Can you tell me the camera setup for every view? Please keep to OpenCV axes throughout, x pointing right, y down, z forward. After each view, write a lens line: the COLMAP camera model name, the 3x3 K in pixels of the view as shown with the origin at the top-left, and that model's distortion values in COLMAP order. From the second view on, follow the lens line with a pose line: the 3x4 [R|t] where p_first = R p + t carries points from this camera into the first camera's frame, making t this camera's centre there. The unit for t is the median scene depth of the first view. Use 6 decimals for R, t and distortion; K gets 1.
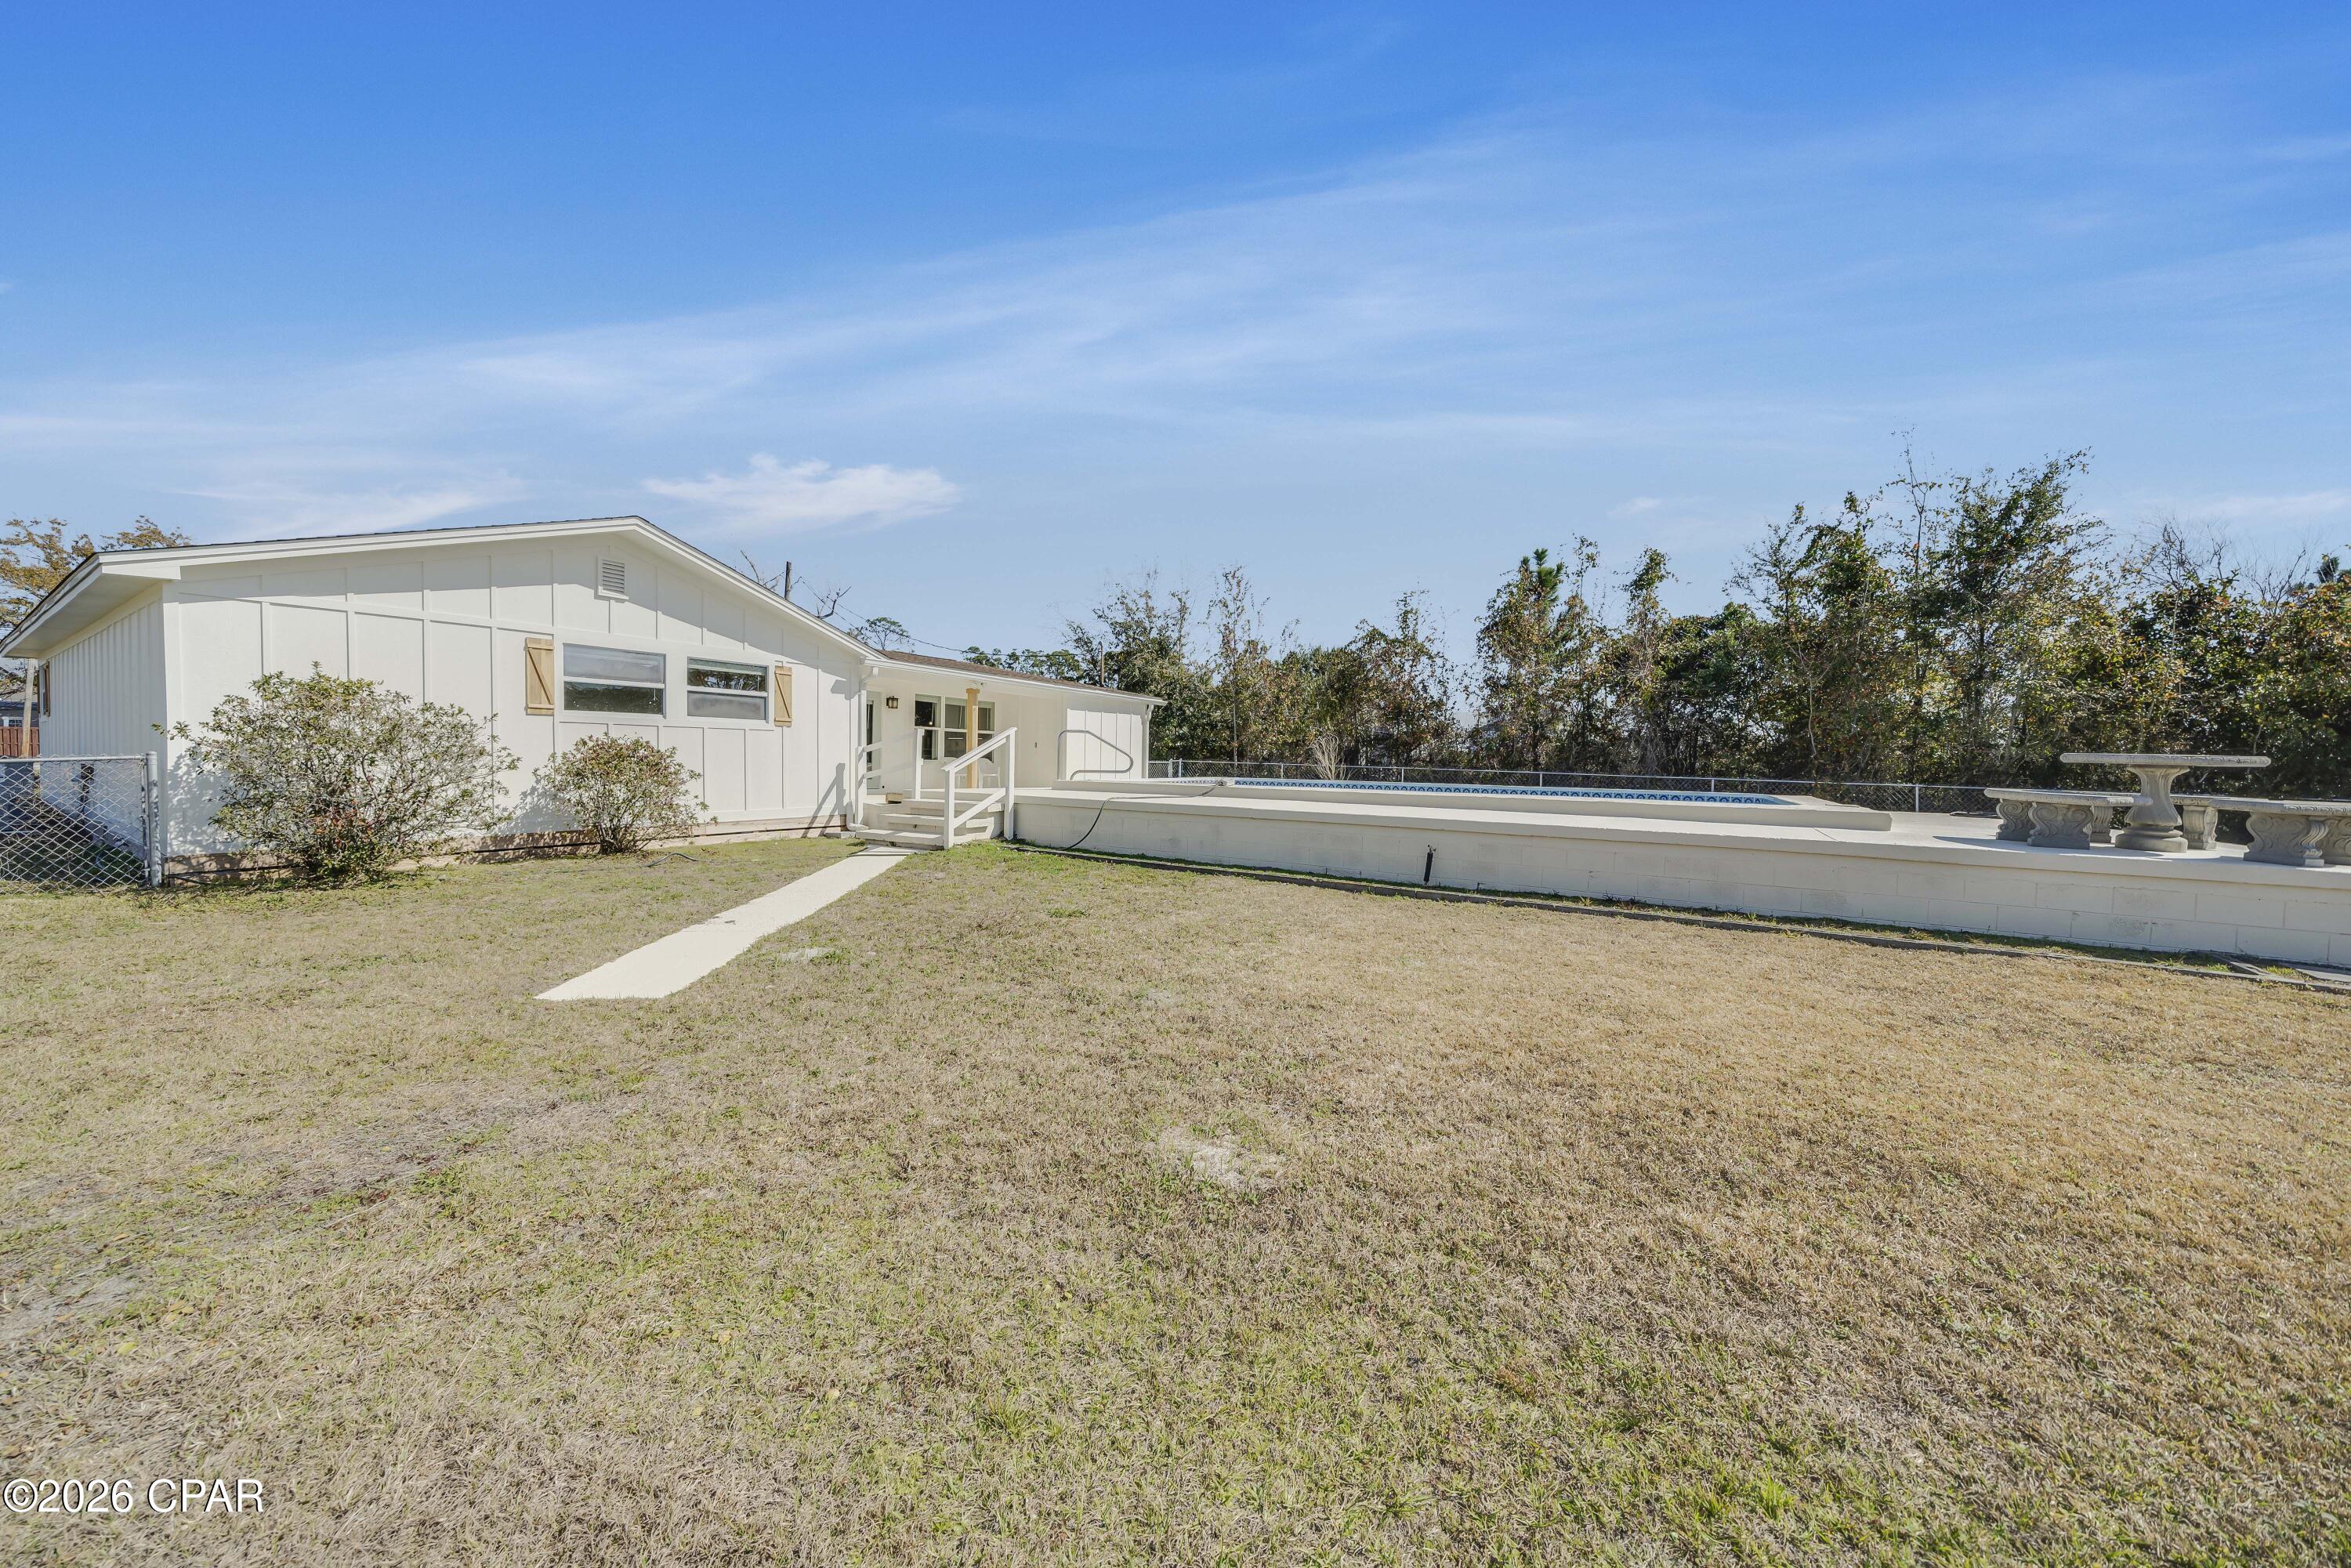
lens RADIAL K [[820.8, 0, 1159.4], [0, 820.8, 784.5], [0, 0, 1]] dist [-0.001929, -0.000146]
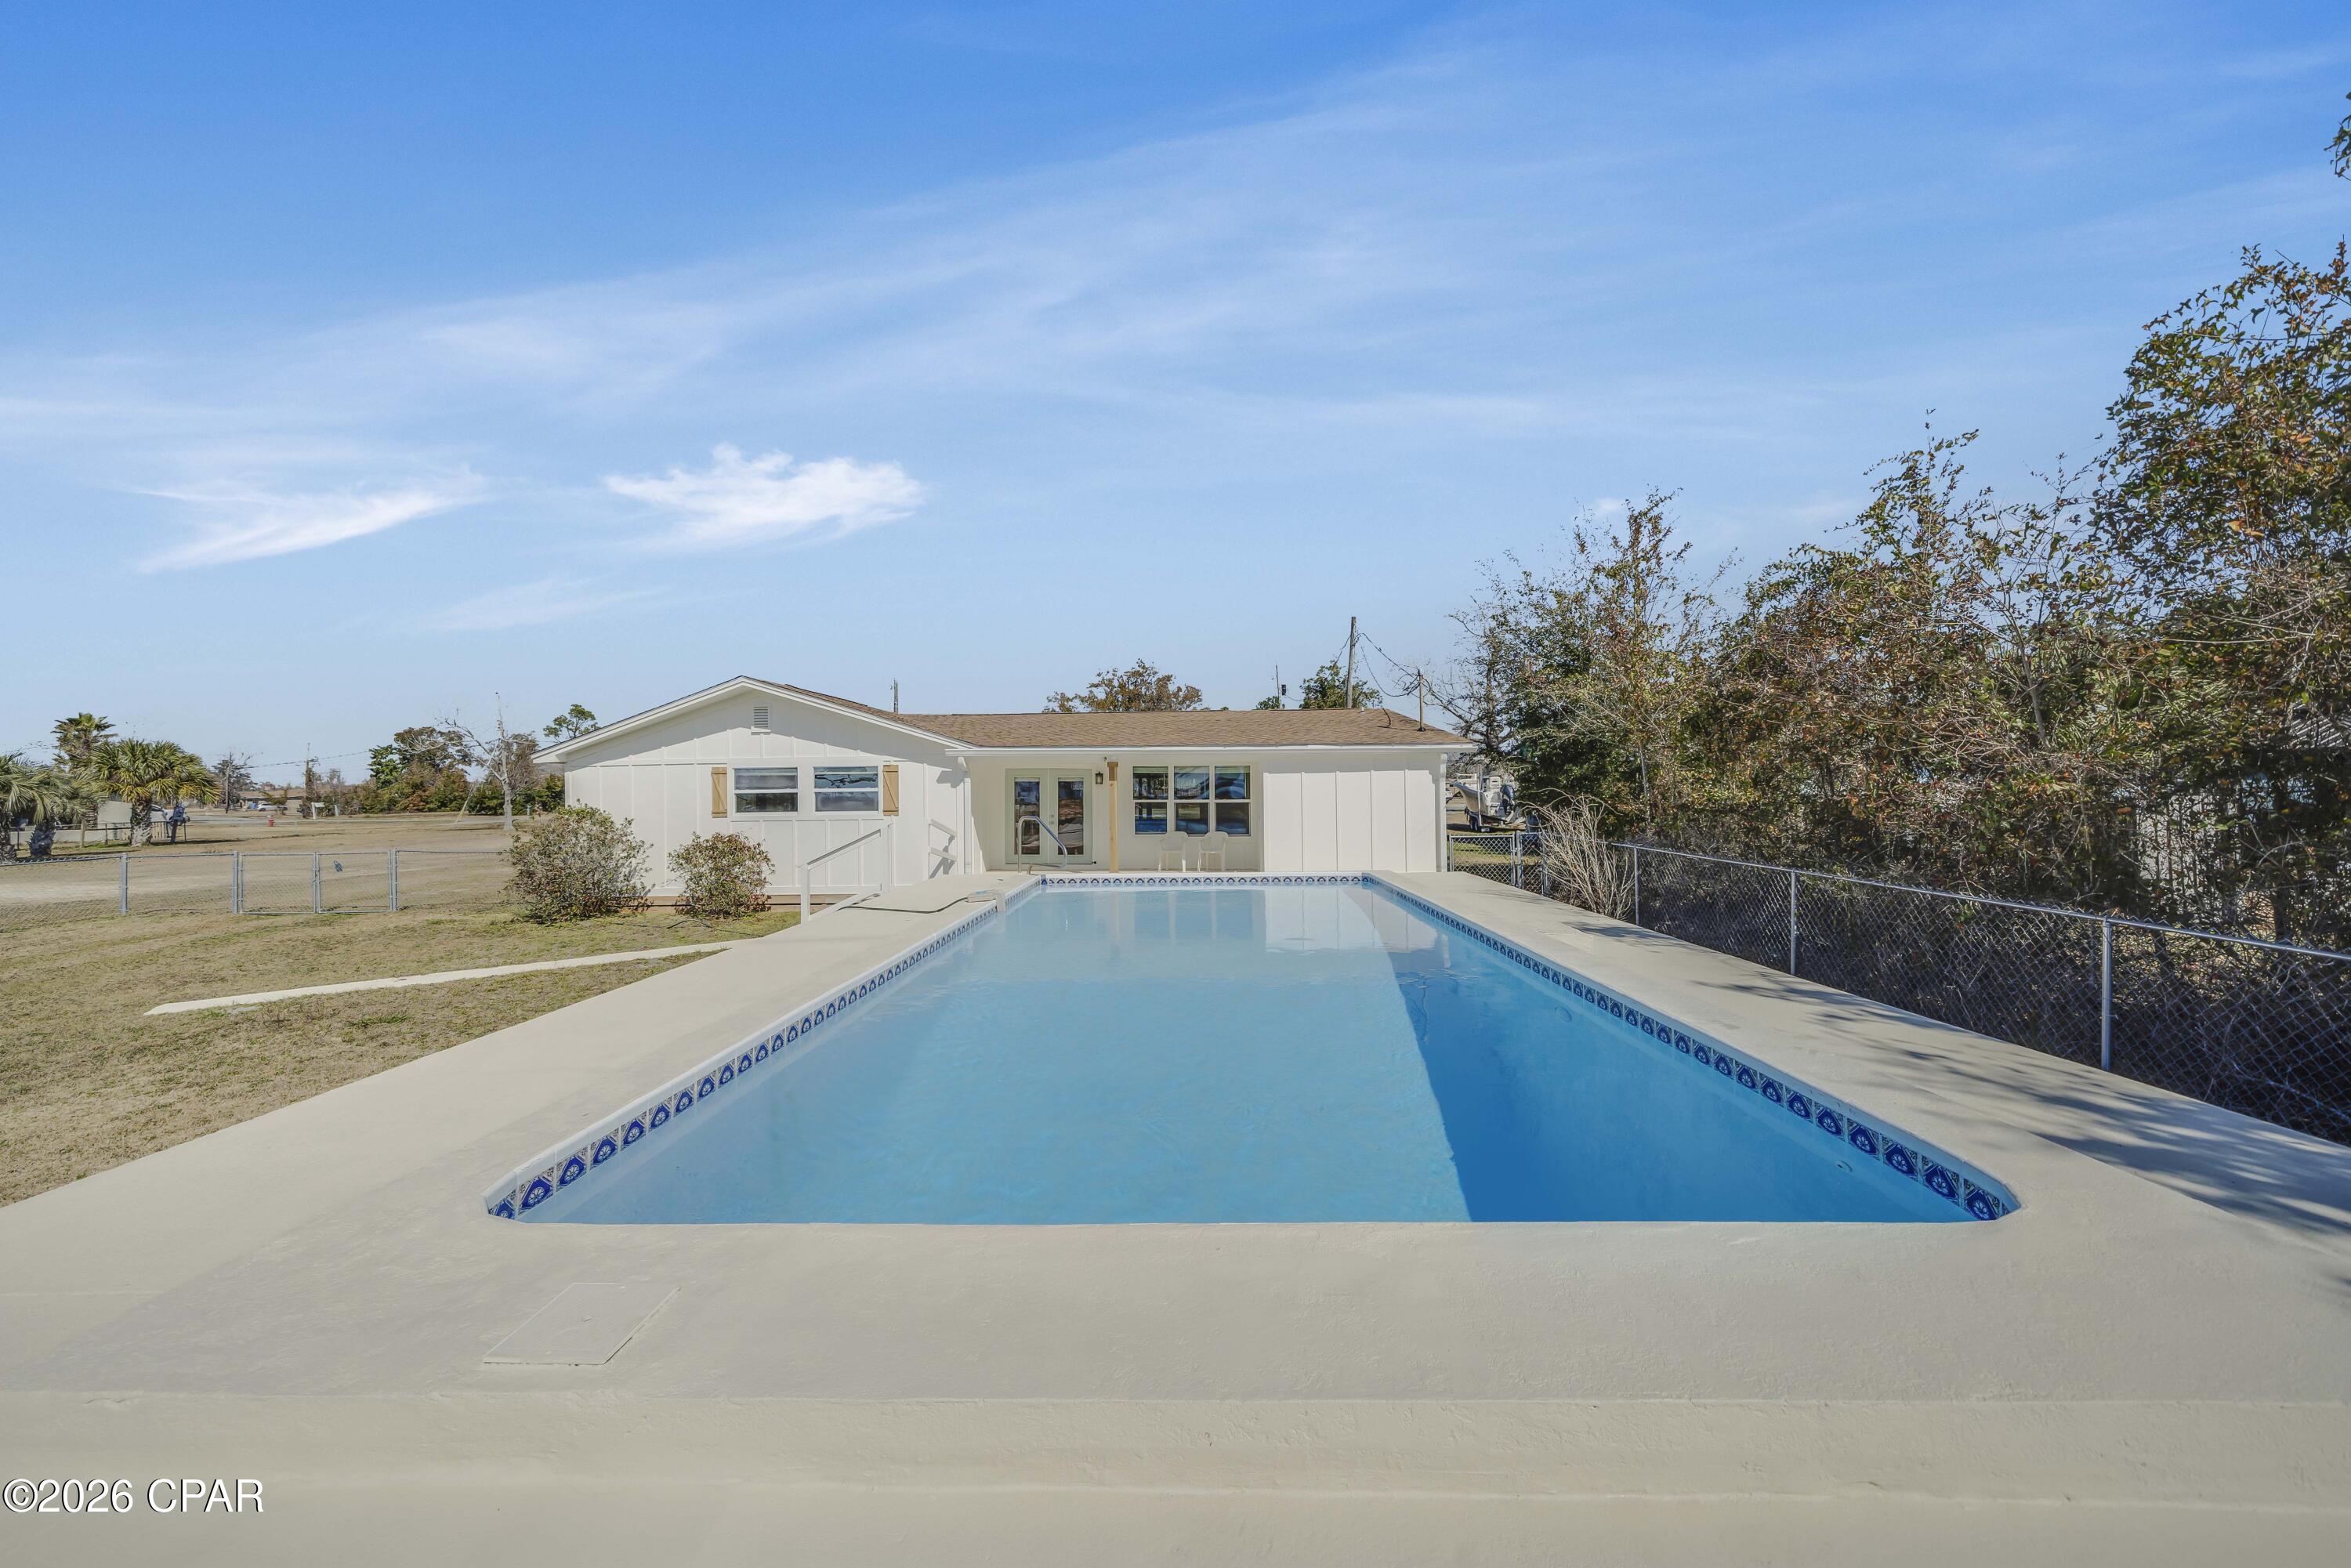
lens RADIAL K [[830.8, 0, 1172.0], [0, 830.8, 781.9], [0, 0, 1]] dist [-0.001005, -0.001579]
pose [[0.492412, -0.021747, -0.870090, 0.812666], [-0.007882, 0.999535, -0.029443, -0.089115], [0.870326, 0.021356, 0.492012, 0.784309]]
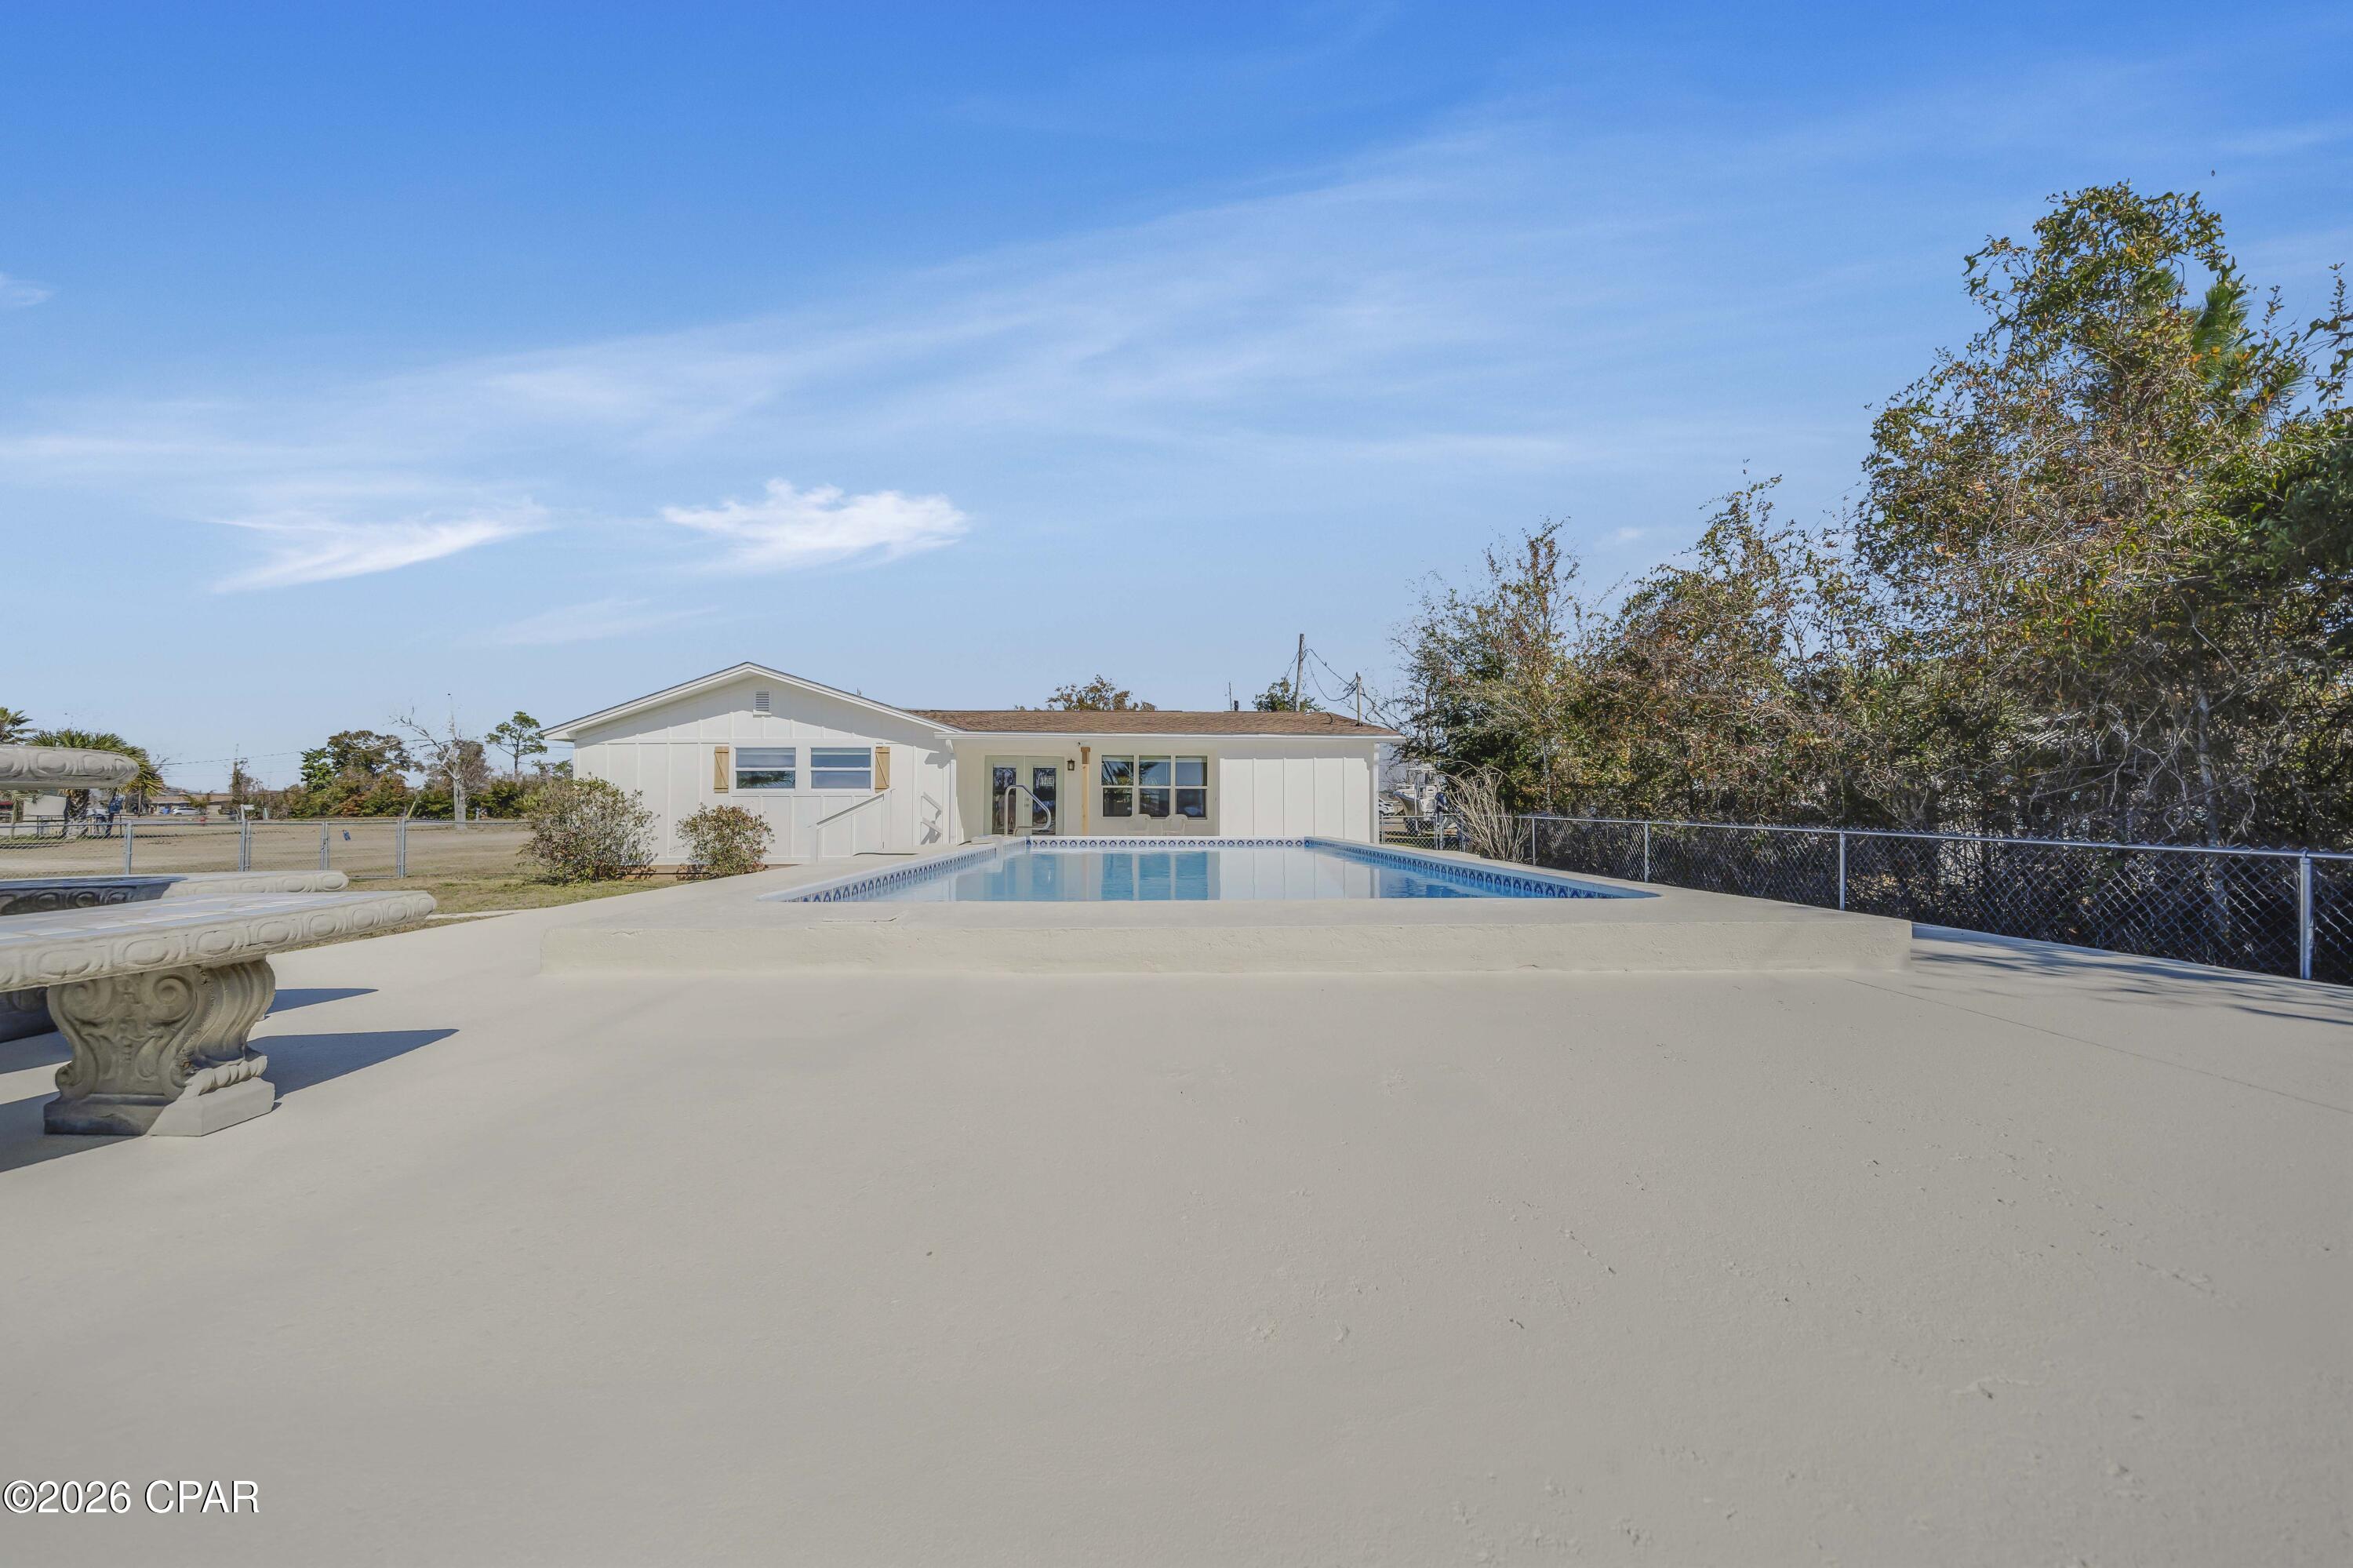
lens RADIAL K [[829.0, 0, 1167.7], [0, 829.0, 781.8], [0, 0, 1]] dist [-0.003685, -0.000194]
pose [[0.538870, -0.039453, -0.841465, 0.922112], [-0.020184, 0.998011, -0.059718, -0.019062], [0.842147, 0.049165, 0.537002, 0.695041]]
